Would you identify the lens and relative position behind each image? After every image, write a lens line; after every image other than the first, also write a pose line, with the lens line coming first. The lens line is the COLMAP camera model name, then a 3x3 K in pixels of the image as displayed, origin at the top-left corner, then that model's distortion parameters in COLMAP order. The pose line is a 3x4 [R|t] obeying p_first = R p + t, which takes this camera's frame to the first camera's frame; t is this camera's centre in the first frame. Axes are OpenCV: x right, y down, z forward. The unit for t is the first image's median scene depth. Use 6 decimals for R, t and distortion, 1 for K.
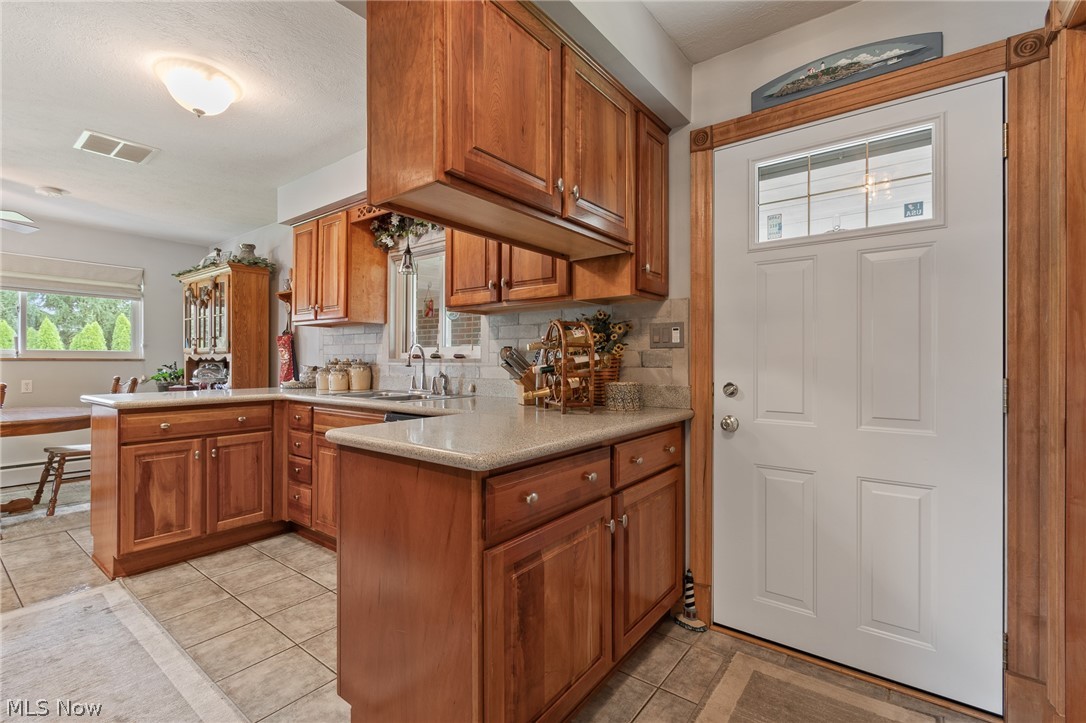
lens RADIAL K [[479.9, 0, 545.7], [0, 479.9, 359.1], [0, 0, 1]] dist [-0.000949, -0.000381]
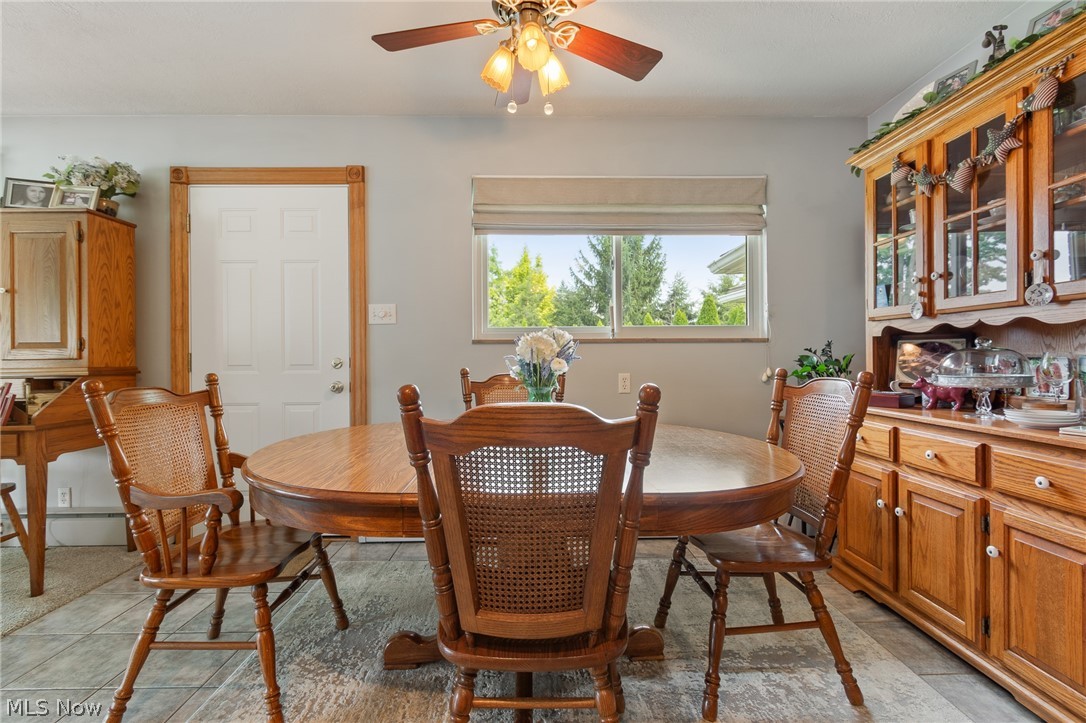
lens RADIAL K [[479.9, 0, 586.2], [0, 479.9, 366.0], [0, 0, 1]] dist [-0.000949, -0.000381]
pose [[0.683088, 0.005738, -0.730313, -0.876947], [0.010241, 0.999796, 0.017434, 0.030591], [0.730264, -0.019388, 0.682890, 0.709507]]
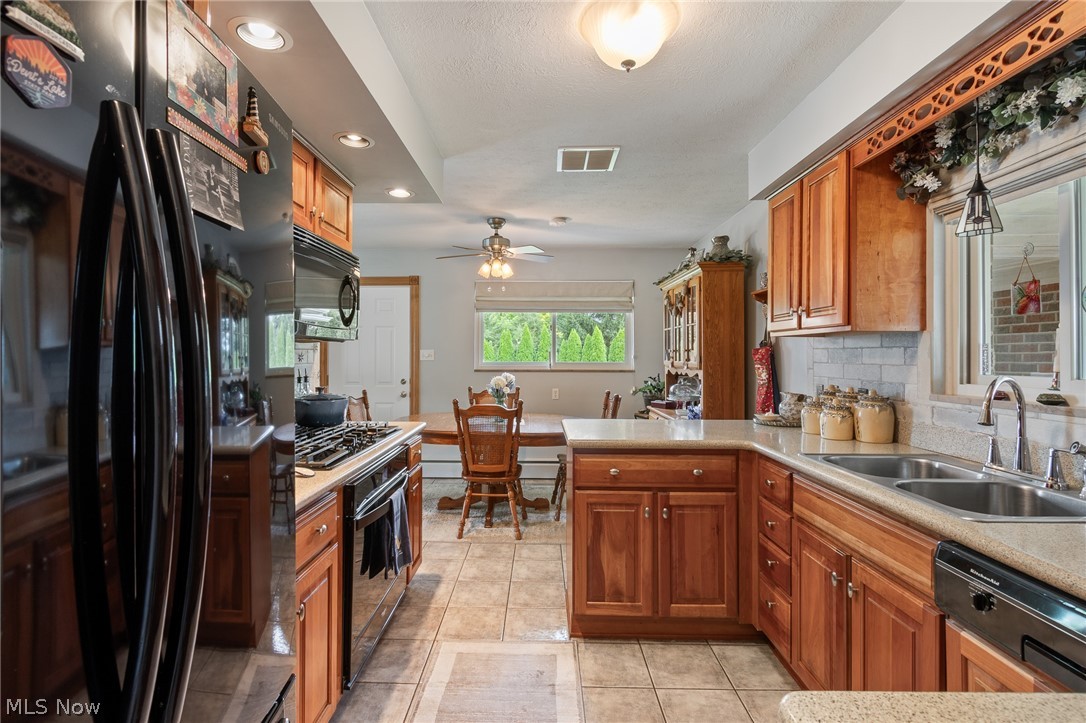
lens RADIAL K [[522.3, 0, 540.6], [0, 522.3, 352.1], [0, 0, 1]] dist [-0.000580, -0.002767]
pose [[0.596877, -0.008210, -0.802291, -0.115801], [0.006440, 0.999964, -0.005442, -0.050590], [0.802307, -0.001919, 0.596909, 0.287183]]
